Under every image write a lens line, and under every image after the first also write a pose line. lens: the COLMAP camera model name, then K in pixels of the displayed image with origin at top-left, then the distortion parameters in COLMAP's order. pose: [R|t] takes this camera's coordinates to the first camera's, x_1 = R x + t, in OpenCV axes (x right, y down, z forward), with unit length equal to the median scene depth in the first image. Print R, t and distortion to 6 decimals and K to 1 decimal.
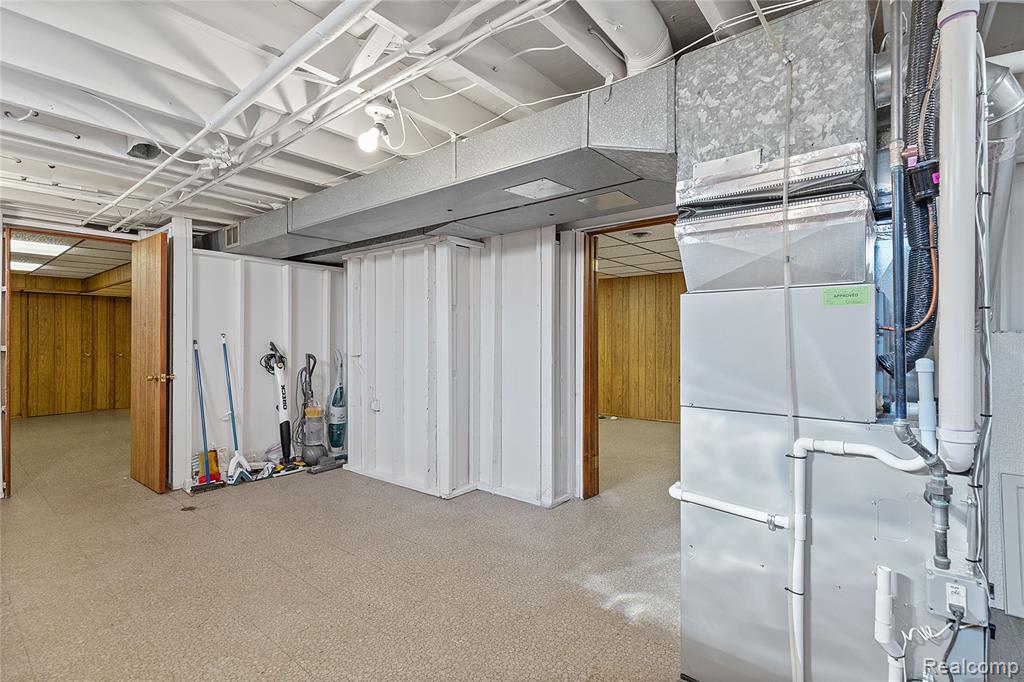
lens RADIAL K [[470.9, 0, 514.1], [0, 470.9, 337.9], [0, 0, 1]] dist [0.001034, 0.000897]
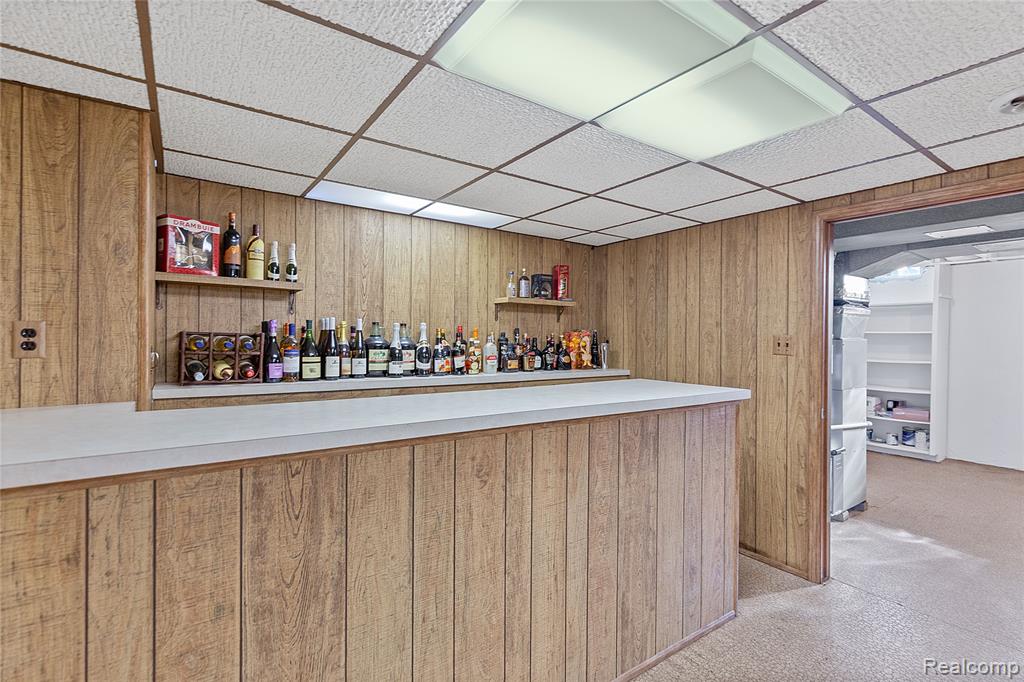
lens RADIAL K [[470.9, 0, 518.9], [0, 470.9, 341.4], [0, 0, 1]] dist [0.001034, 0.000897]
pose [[-0.963338, -0.010850, 0.268070, 0.322213], [-0.009155, 0.999929, 0.007571, -0.020234], [-0.268134, 0.004839, -0.963370, 0.851508]]
